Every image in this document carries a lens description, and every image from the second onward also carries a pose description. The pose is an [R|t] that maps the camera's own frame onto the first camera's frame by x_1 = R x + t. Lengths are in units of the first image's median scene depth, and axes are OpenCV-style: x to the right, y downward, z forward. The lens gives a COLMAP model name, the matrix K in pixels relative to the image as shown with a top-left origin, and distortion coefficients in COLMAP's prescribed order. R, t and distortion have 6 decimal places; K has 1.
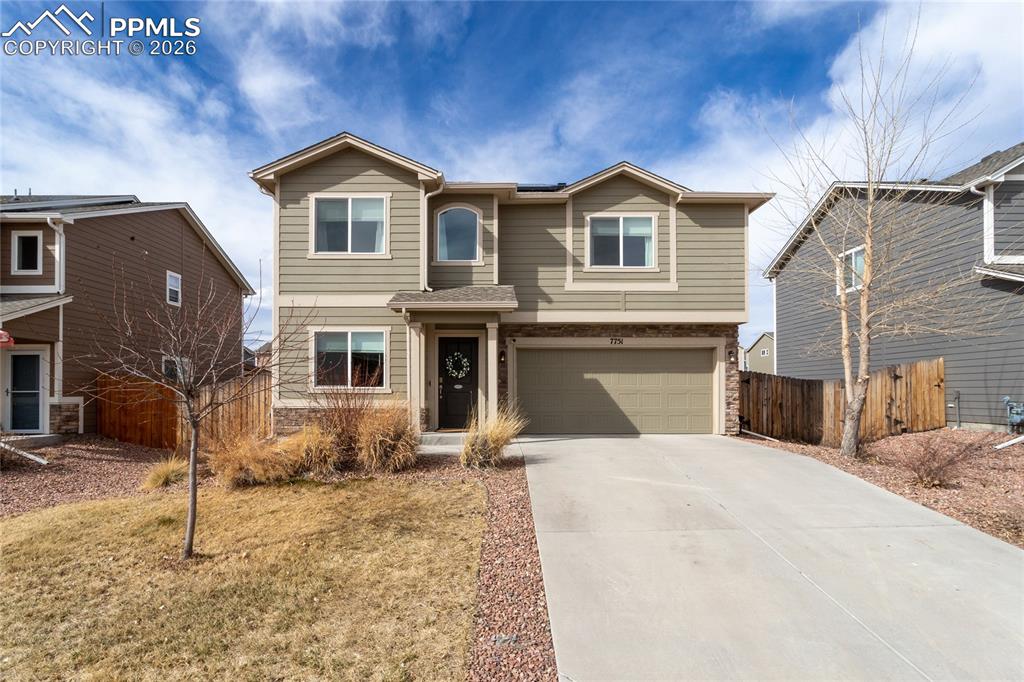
lens RADIAL K [[519.9, 0, 477.8], [0, 519.9, 407.6], [0, 0, 1]] dist [-0.000388, 0.001512]
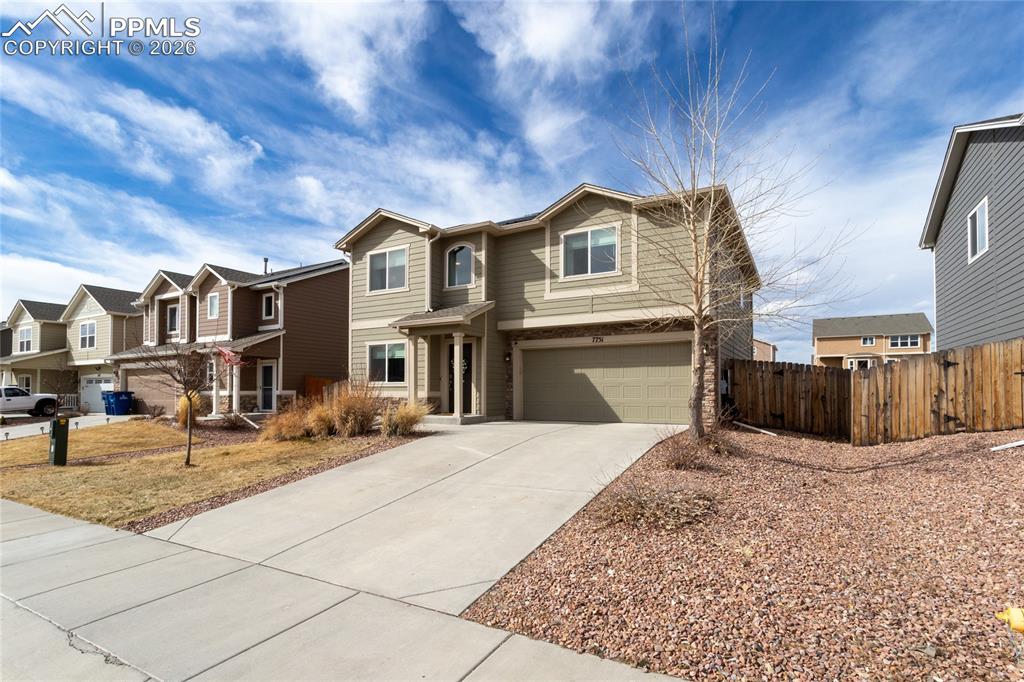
lens RADIAL K [[489.9, 0, 503.3], [0, 489.9, 400.1], [0, 0, 1]] dist [-0.000299, 0.001245]
pose [[0.871874, 0.006875, -0.489682, 0.628228], [-0.013162, 0.999869, -0.009397, 0.016649], [0.489554, 0.014638, 0.871850, -0.022949]]
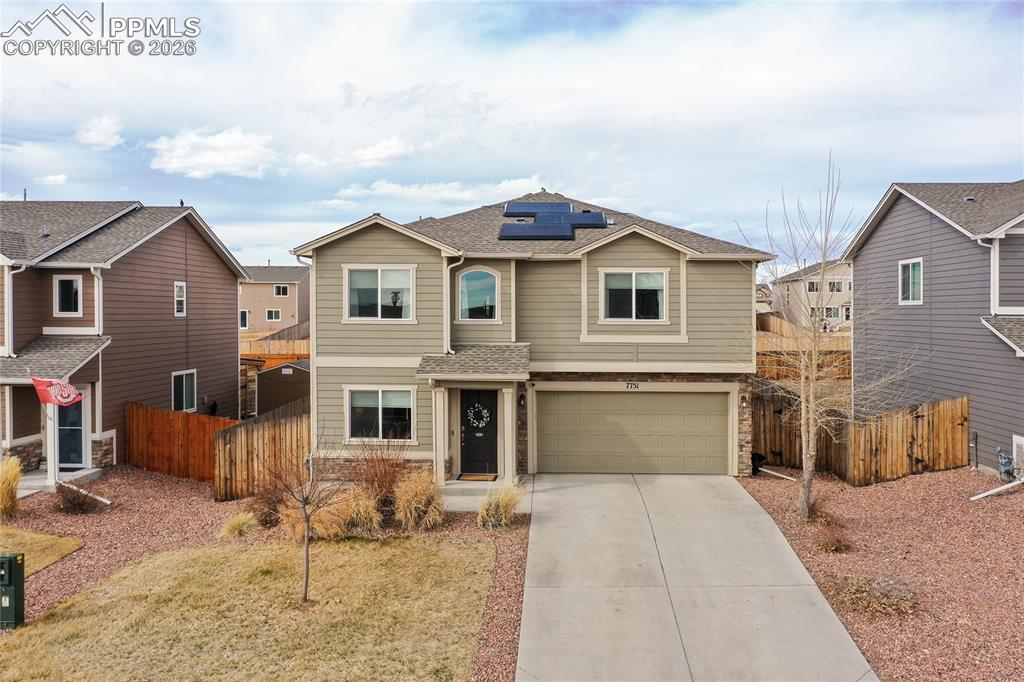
lens RADIAL K [[816.0, 0, 493.3], [0, 816.0, 356.1], [0, 0, 1]] dist [-0.002104, -0.012864]
pose [[0.999307, 0.002771, -0.037119, 0.052058], [-0.001695, 0.999578, 0.029003, -0.239708], [0.037184, -0.028920, 0.998890, -0.648070]]
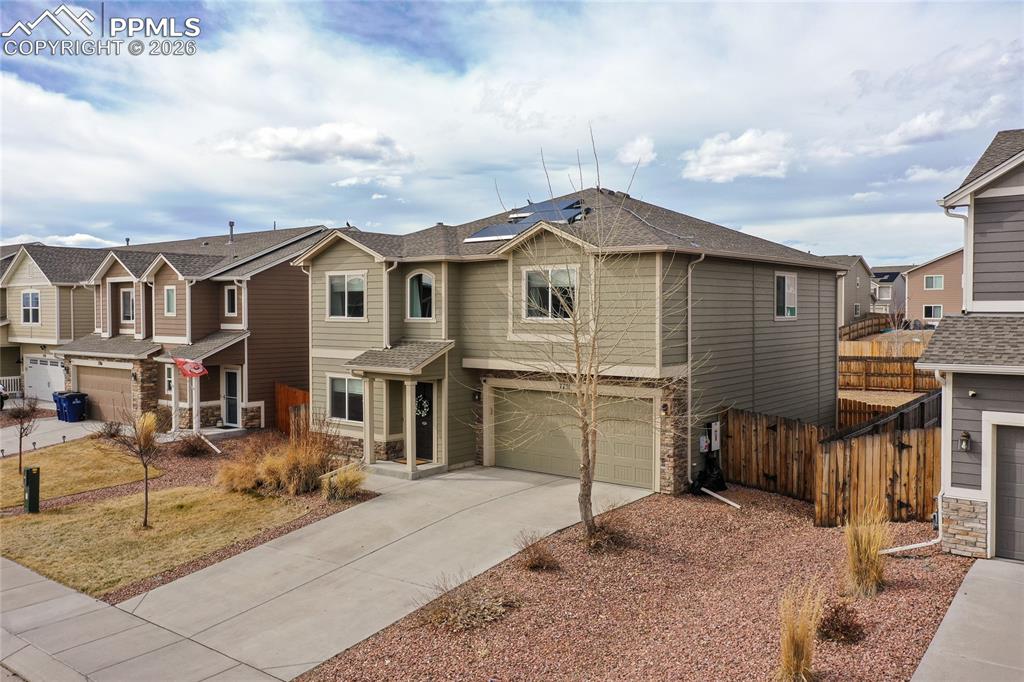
lens RADIAL K [[816.0, 0, 511.9], [0, 816.0, 361.5], [0, 0, 1]] dist [-0.002104, -0.012864]
pose [[0.787802, 0.034753, -0.614948, 1.190944], [-0.013563, 0.999144, 0.039090, -0.242734], [0.615780, -0.022454, 0.787599, -0.313630]]
